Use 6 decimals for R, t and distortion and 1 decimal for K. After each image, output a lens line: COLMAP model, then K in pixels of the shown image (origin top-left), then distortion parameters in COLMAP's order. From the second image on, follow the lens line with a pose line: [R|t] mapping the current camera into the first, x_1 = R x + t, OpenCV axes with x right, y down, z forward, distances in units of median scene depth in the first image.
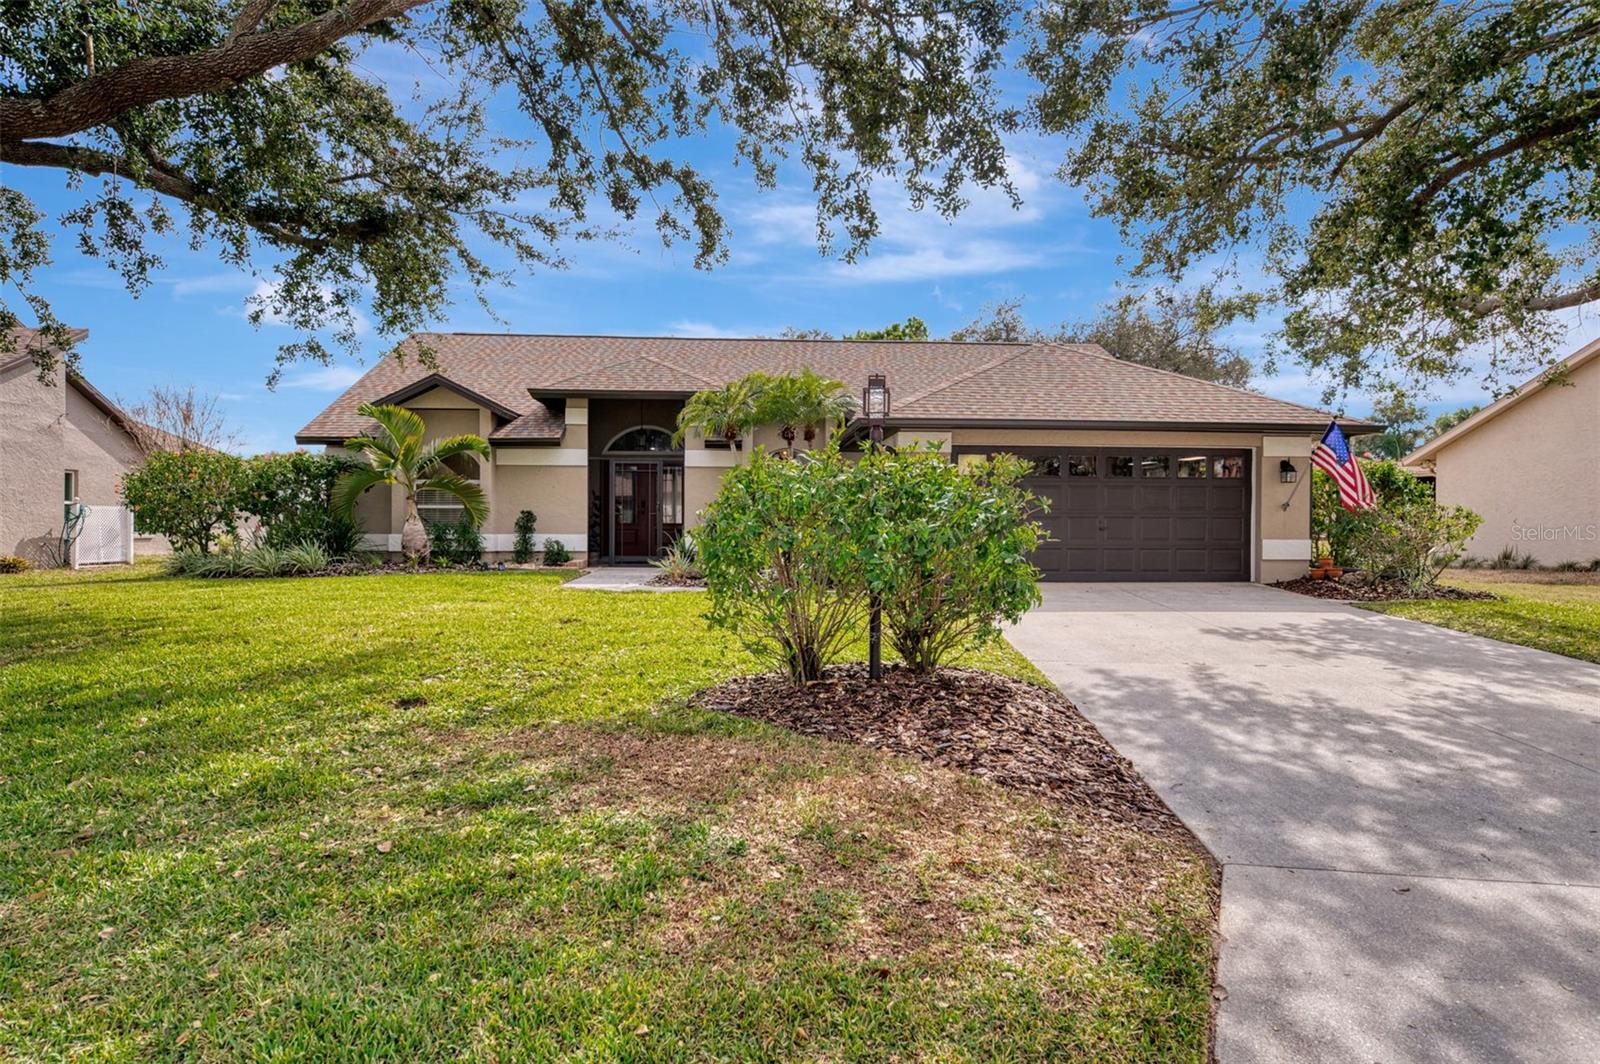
lens RADIAL K [[929.7, 0, 795.0], [0, 929.7, 523.0], [0, 0, 1]] dist [0.000696, 0.001113]
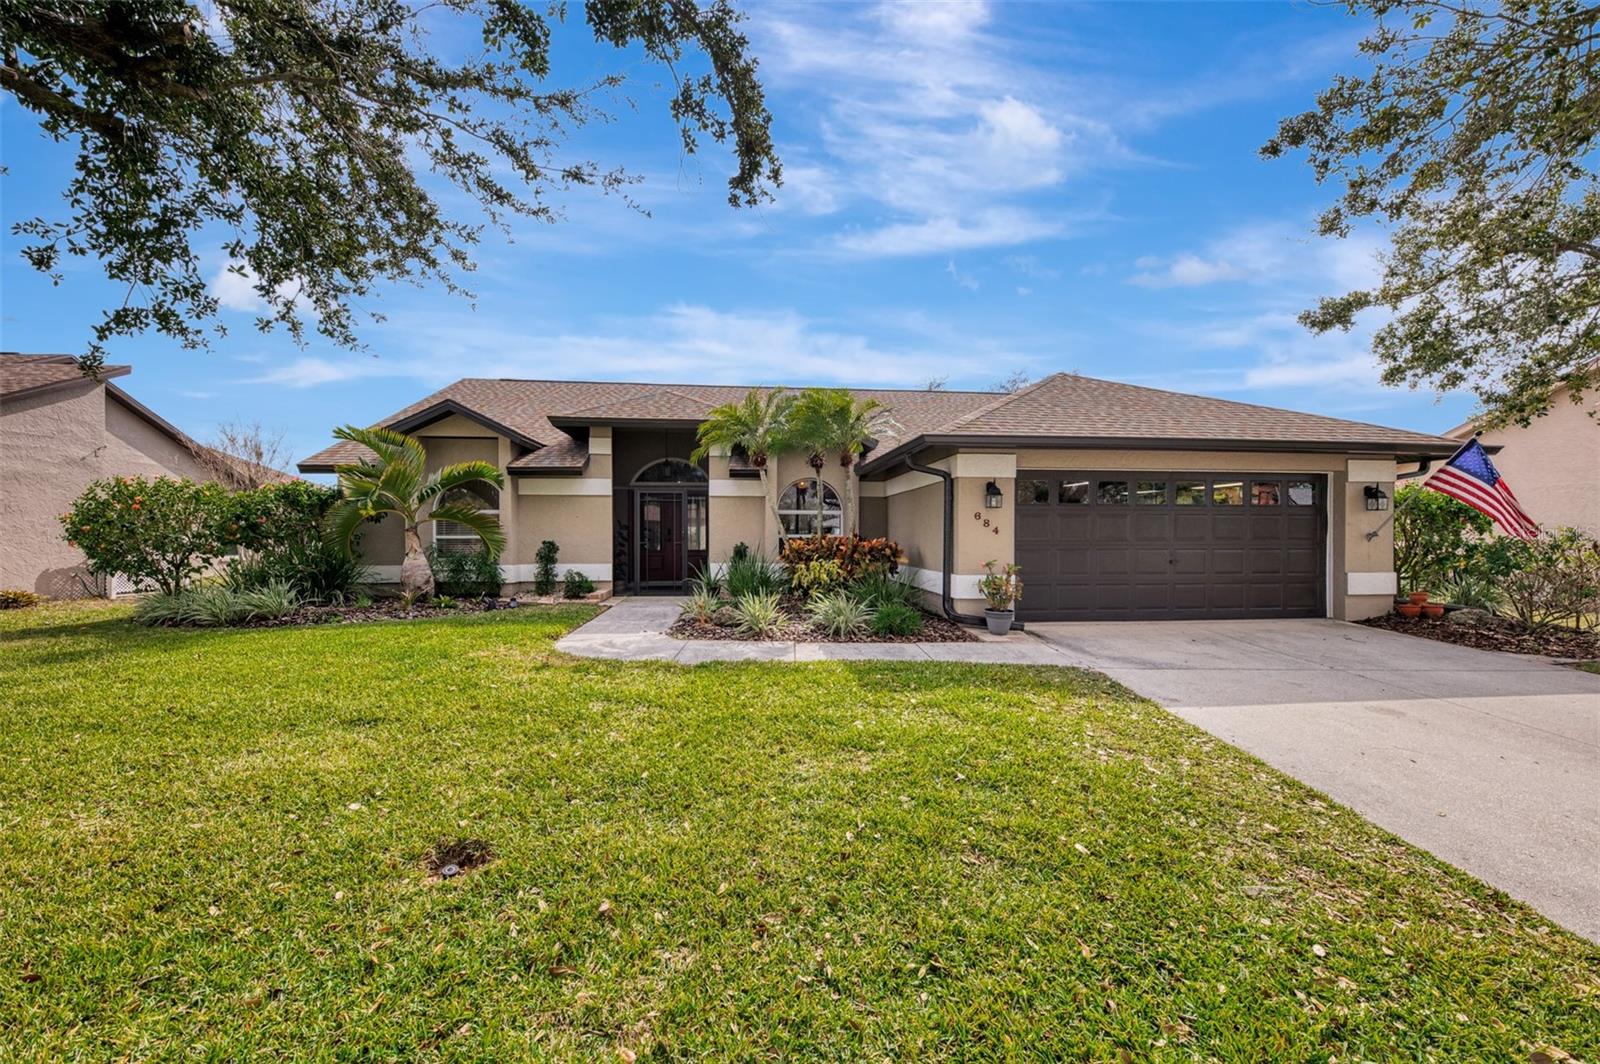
lens RADIAL K [[596.3, 0, 801.7], [0, 596.3, 537.2], [0, 0, 1]] dist [-0.000399, 0.000247]
pose [[0.998994, -0.005296, 0.044537, -0.049047], [0.005198, 0.999984, 0.002303, -0.017331], [-0.044548, -0.002069, 0.999005, 0.359897]]
